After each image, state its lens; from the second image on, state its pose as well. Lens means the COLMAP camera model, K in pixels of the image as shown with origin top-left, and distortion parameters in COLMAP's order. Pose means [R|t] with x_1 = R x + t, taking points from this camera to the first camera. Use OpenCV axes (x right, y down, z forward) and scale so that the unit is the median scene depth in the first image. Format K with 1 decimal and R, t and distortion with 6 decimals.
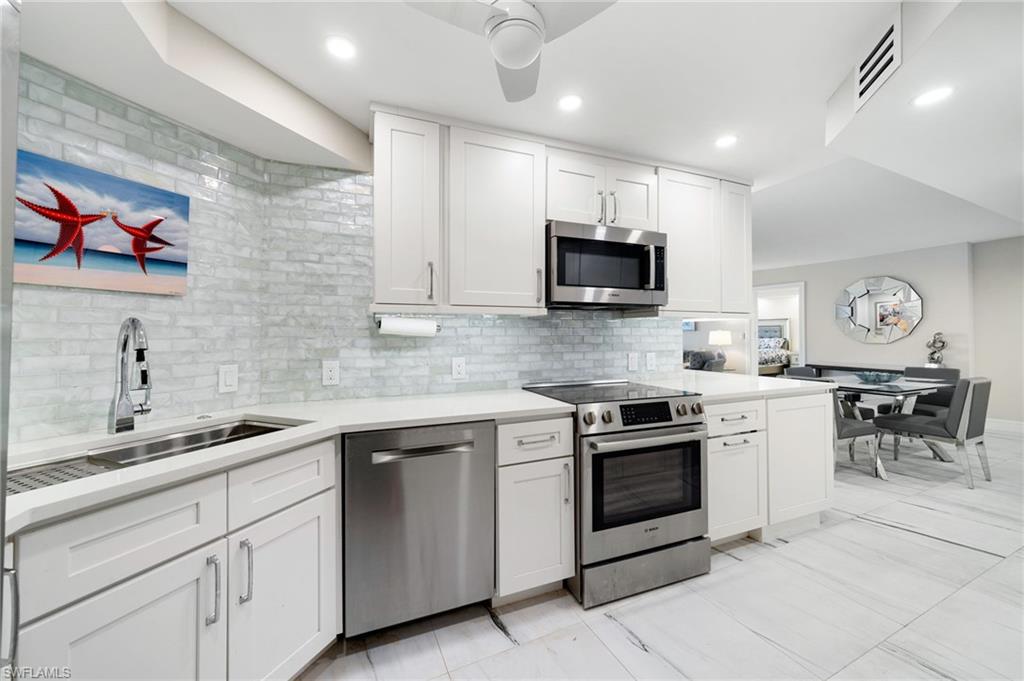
lens RADIAL K [[378.7, 0, 508.8], [0, 378.7, 332.1], [0, 0, 1]] dist [0.000242, -0.001073]
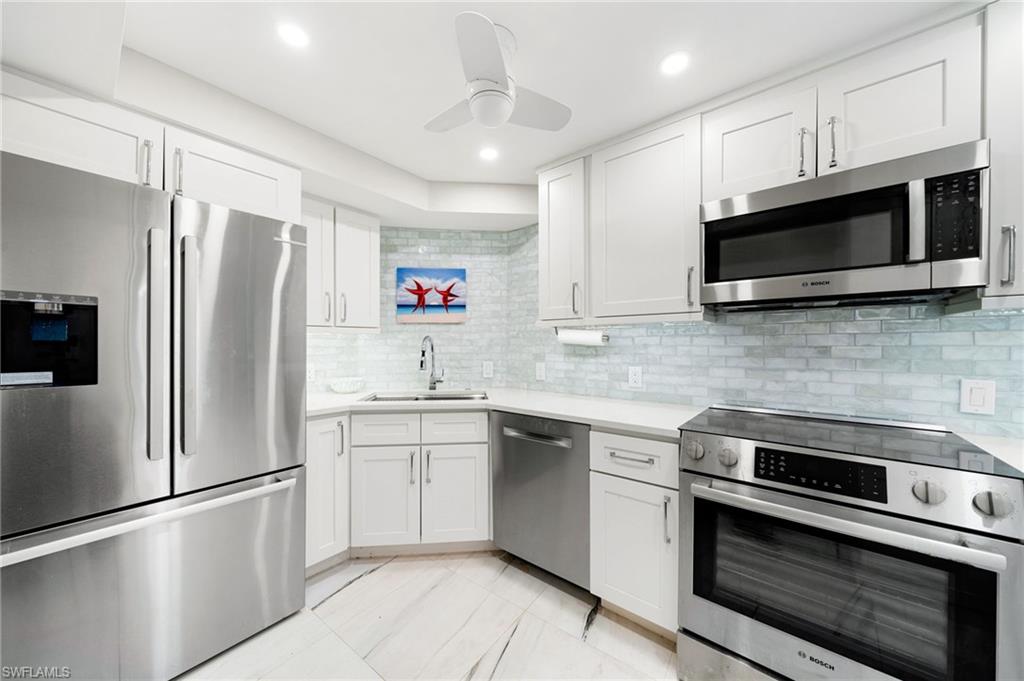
lens RADIAL K [[349.2, 0, 506.9], [0, 349.2, 345.5], [0, 0, 1]] dist [-0.004453, 0.000582]
pose [[0.489127, 0.006877, -0.872186, 0.583961], [0.006274, 0.999915, 0.011403, -0.002314], [0.872190, -0.011050, 0.489042, 0.272034]]
